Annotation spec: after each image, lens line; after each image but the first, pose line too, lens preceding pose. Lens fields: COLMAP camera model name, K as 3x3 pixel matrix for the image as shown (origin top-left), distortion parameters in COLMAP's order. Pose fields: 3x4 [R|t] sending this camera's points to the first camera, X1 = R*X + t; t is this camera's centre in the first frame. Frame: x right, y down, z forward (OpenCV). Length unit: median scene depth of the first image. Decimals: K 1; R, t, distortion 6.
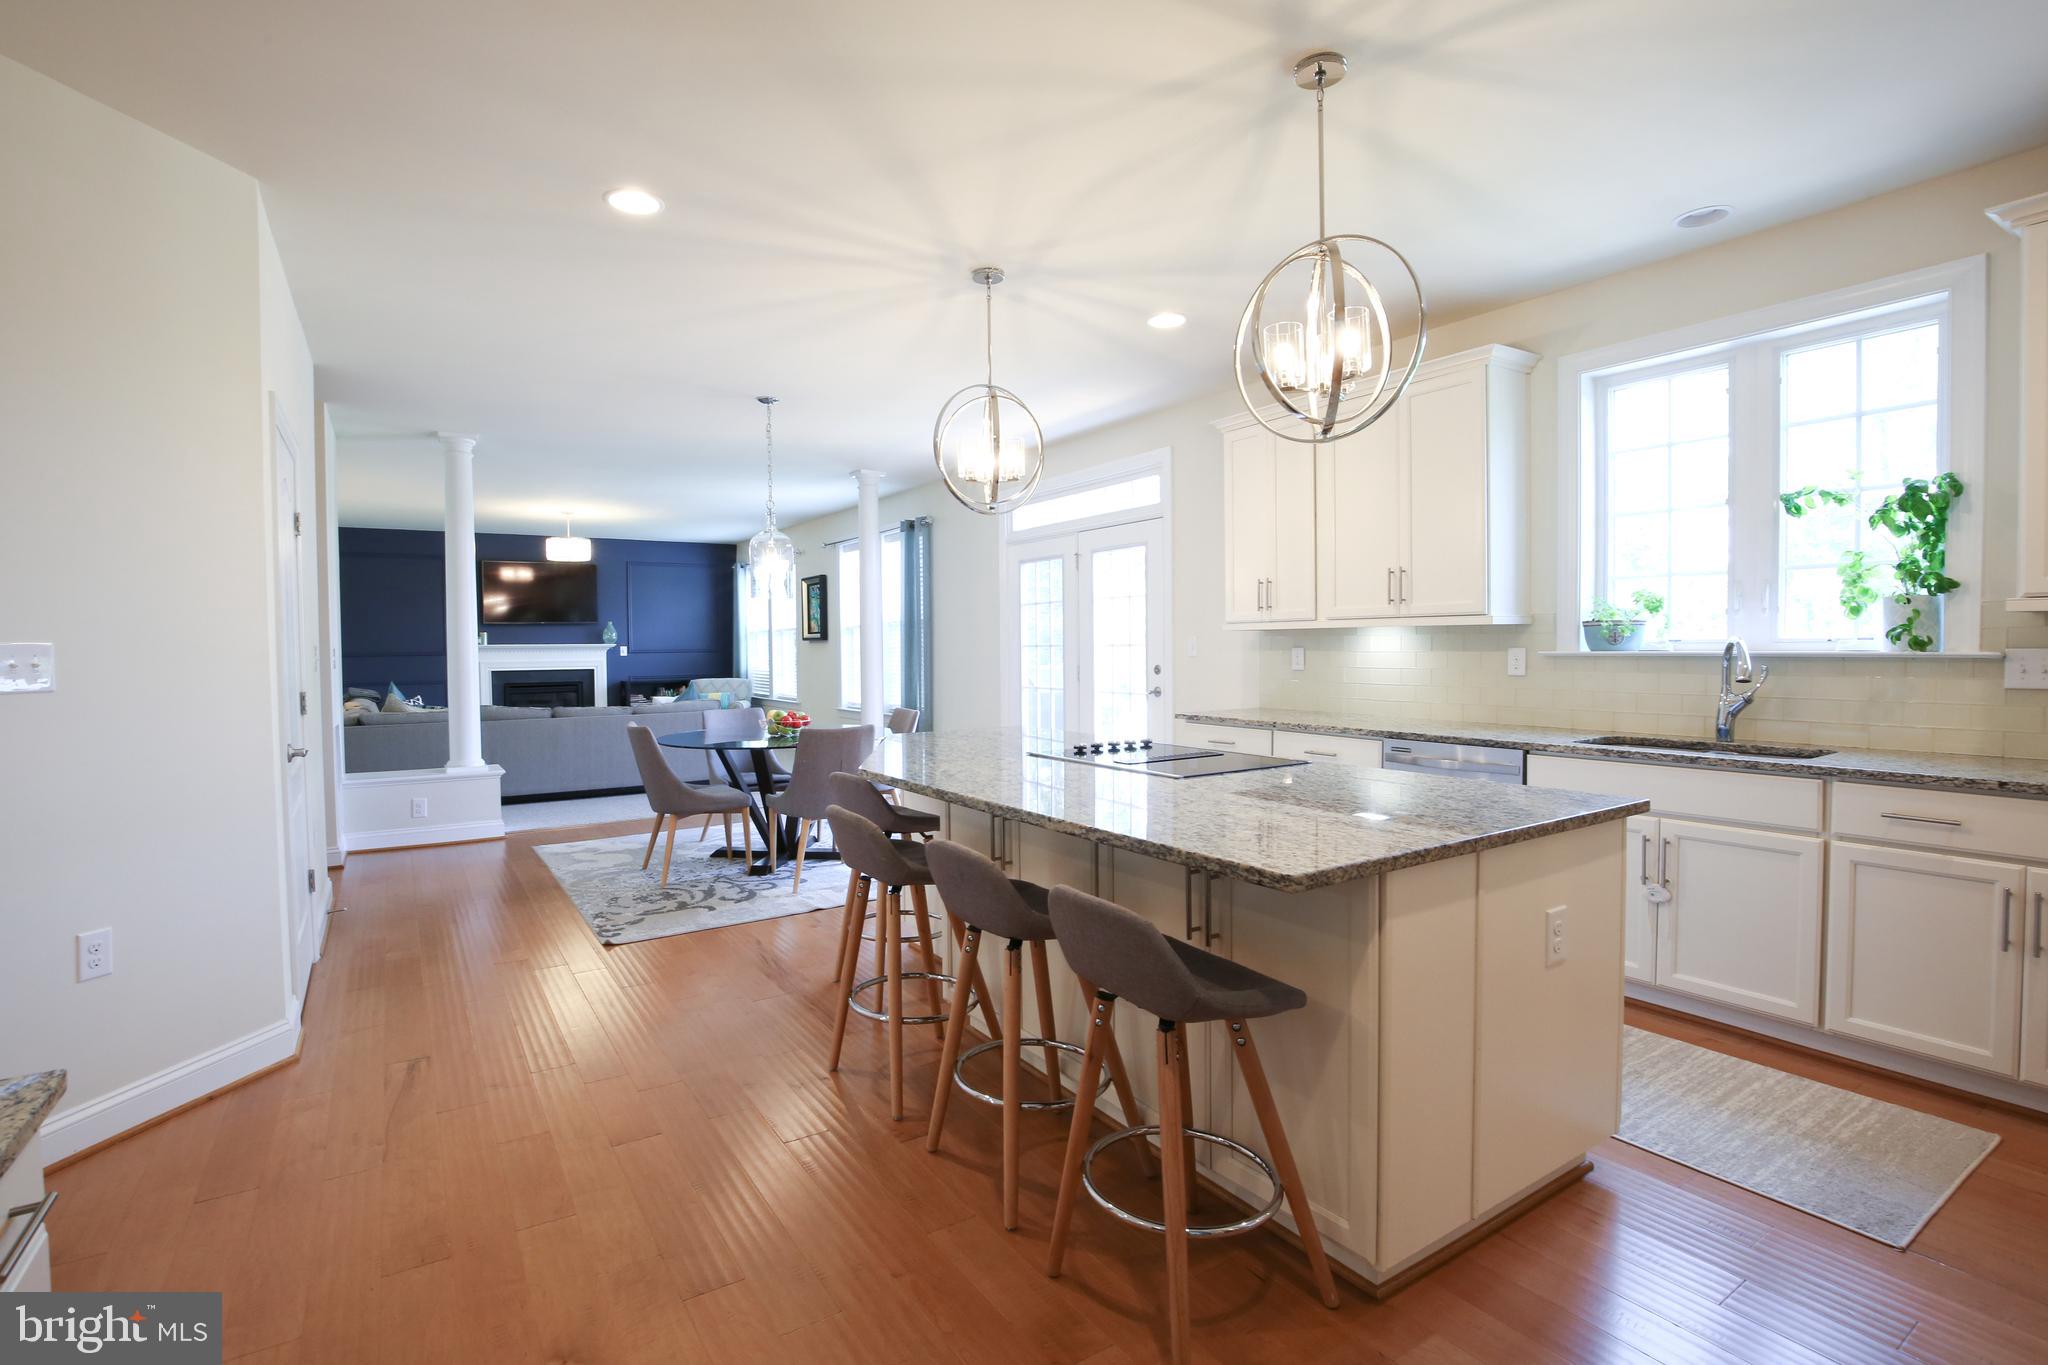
lens RADIAL K [[943.4, 0, 1011.6], [0, 943.4, 676.7], [0, 0, 1]] dist [-0.053990, 0.000302]
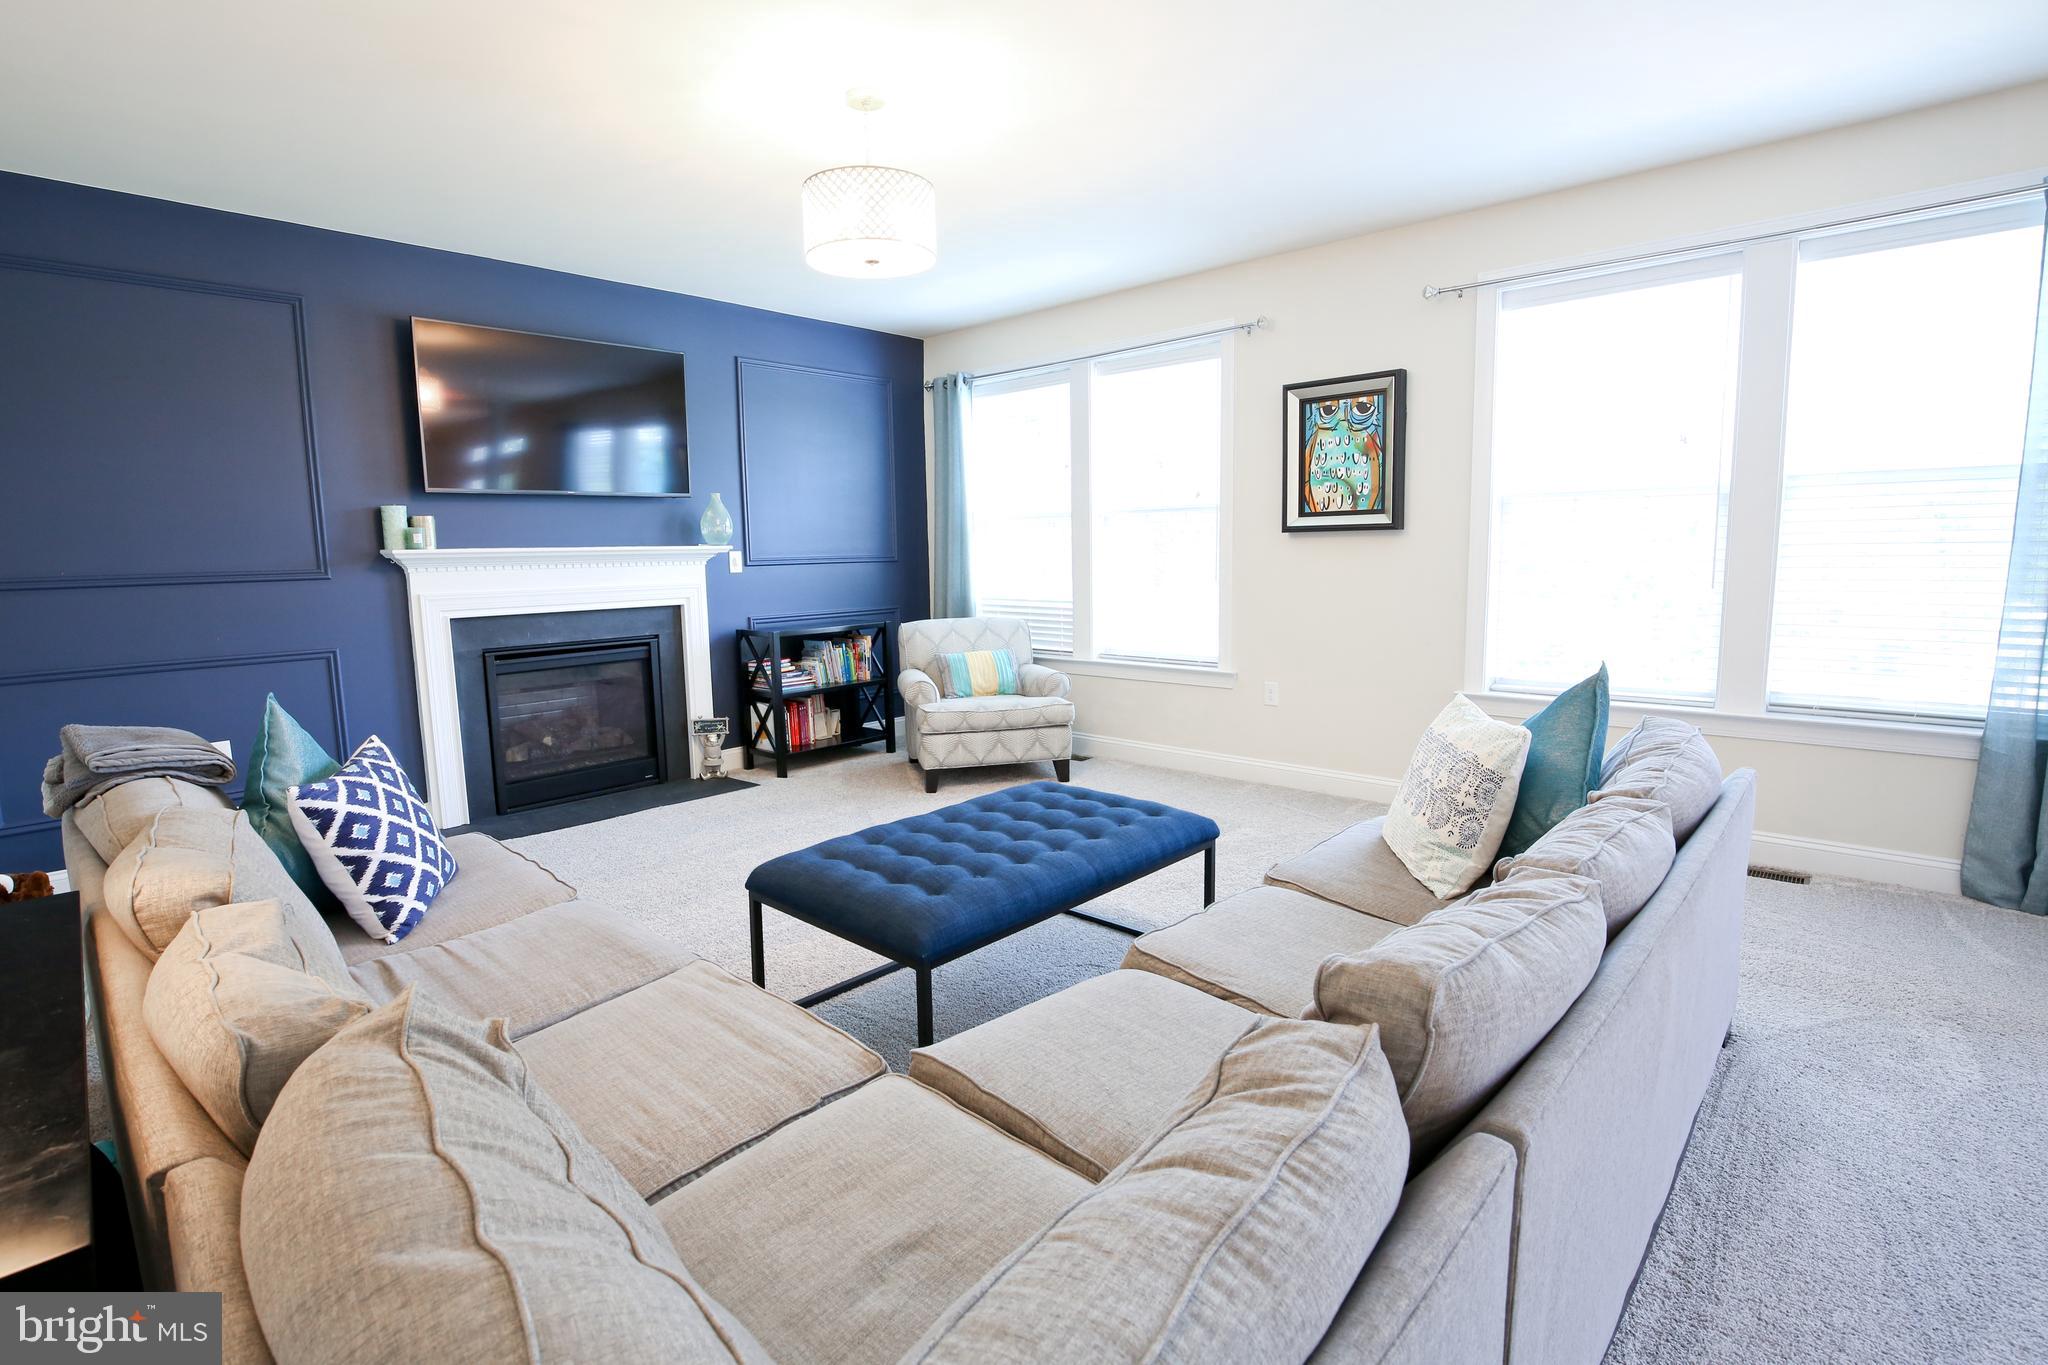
lens RADIAL K [[943.4, 0, 1011.6], [0, 943.4, 676.7], [0, 0, 1]] dist [-0.053990, 0.000302]
pose [[0.972791, -0.034366, 0.229122, -0.510274], [0.014026, 0.995860, 0.089817, -0.014925], [-0.231260, -0.084159, 0.969245, 0.696877]]
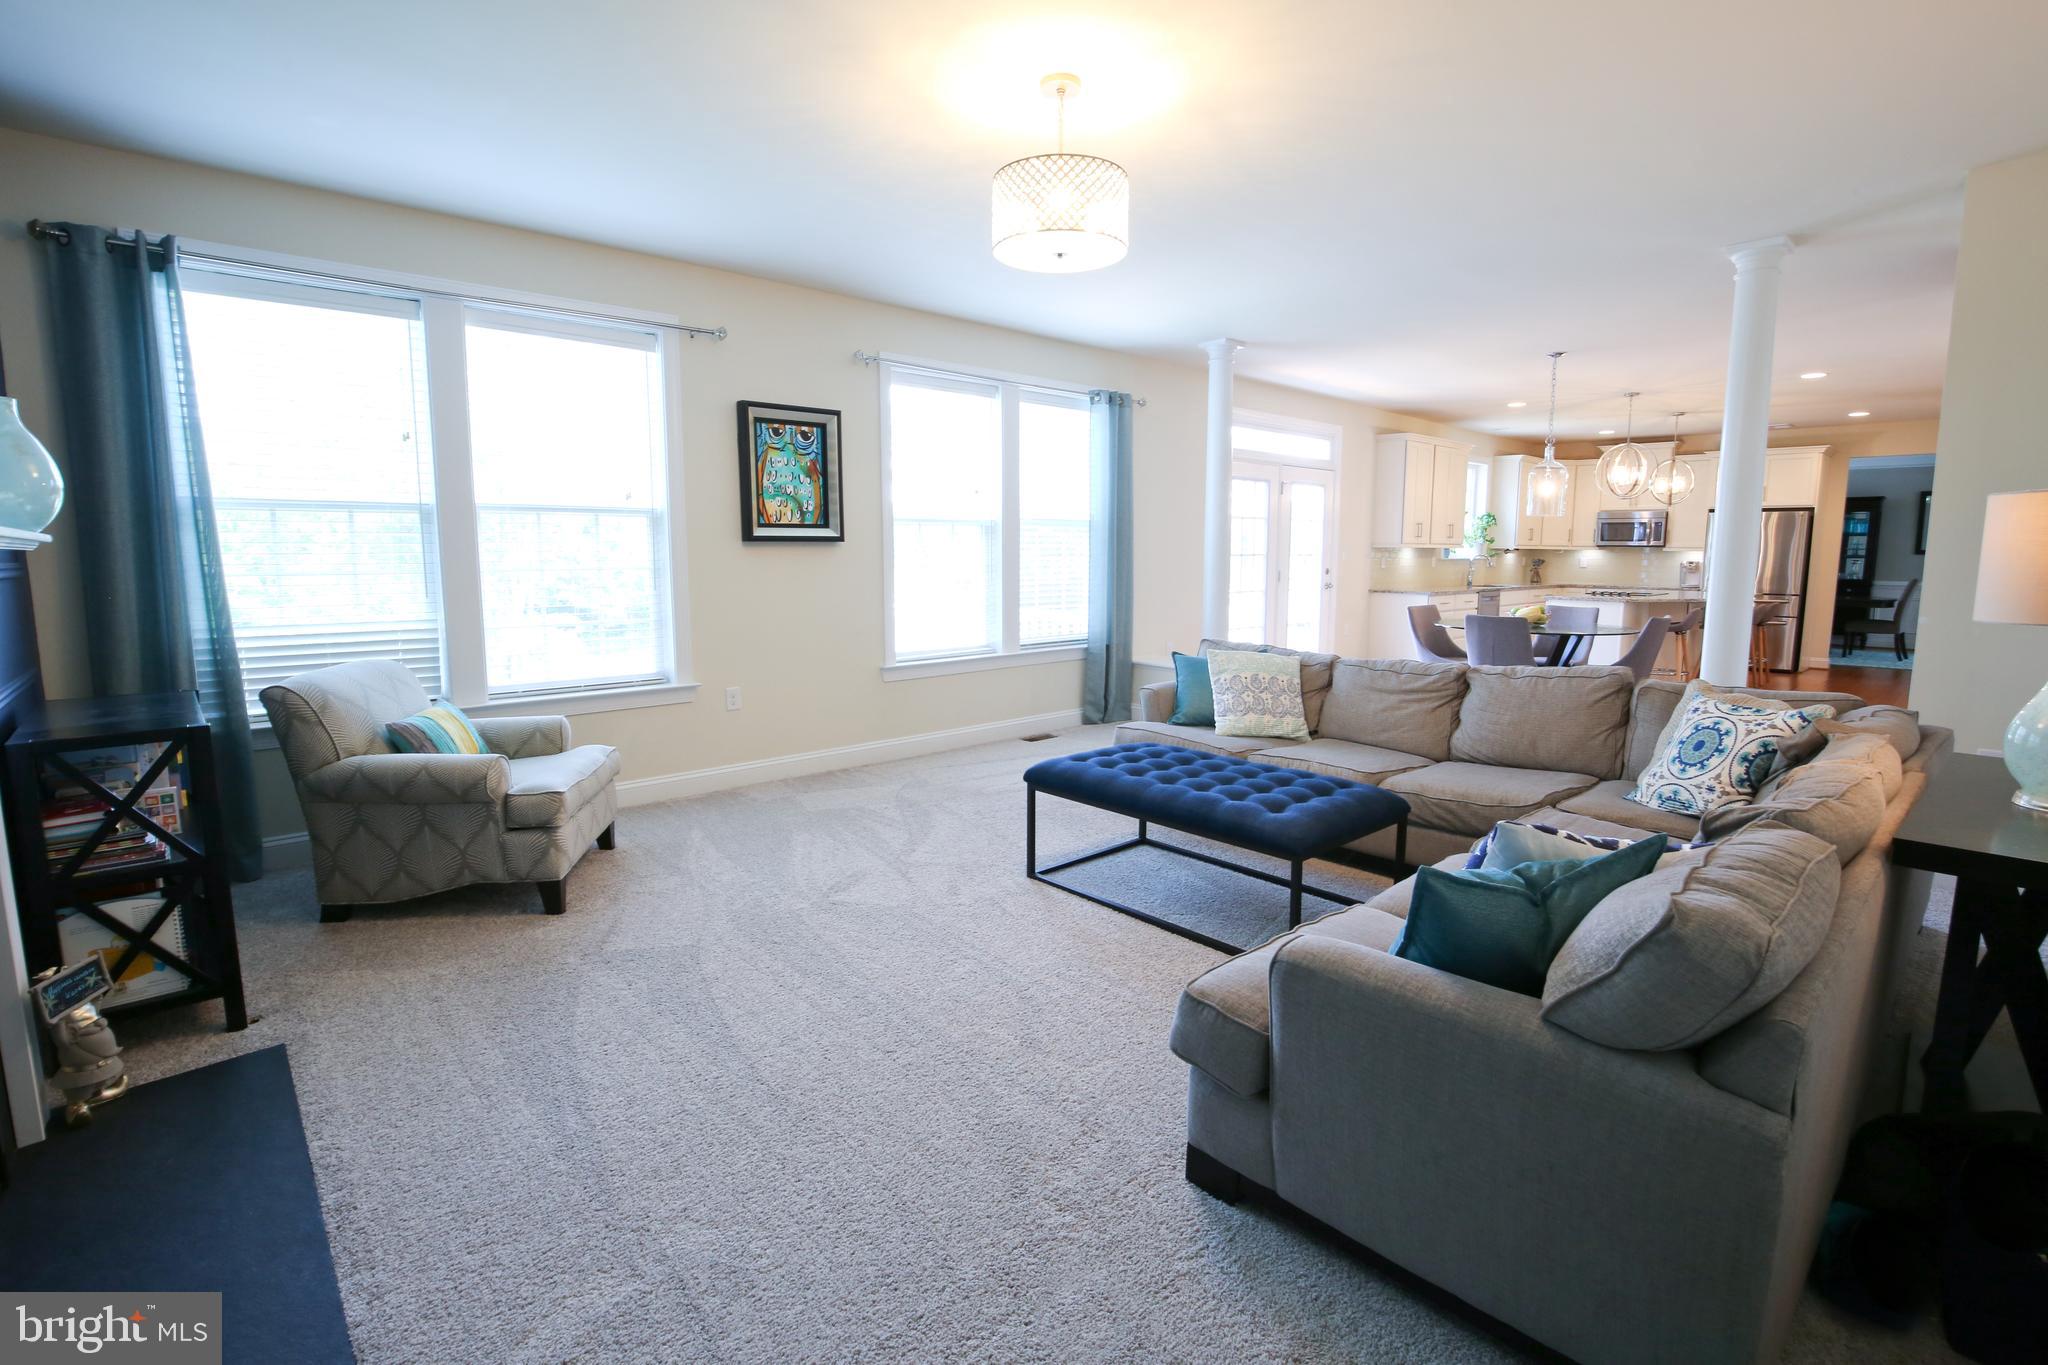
lens RADIAL K [[943.4, 0, 1011.6], [0, 943.4, 676.7], [0, 0, 1]] dist [-0.053990, 0.000302]
pose [[-0.153312, -0.121391, 0.980693, -0.794030], [0.035395, 0.991115, 0.128214, -0.031496], [-0.987544, 0.054368, -0.147653, 1.086189]]
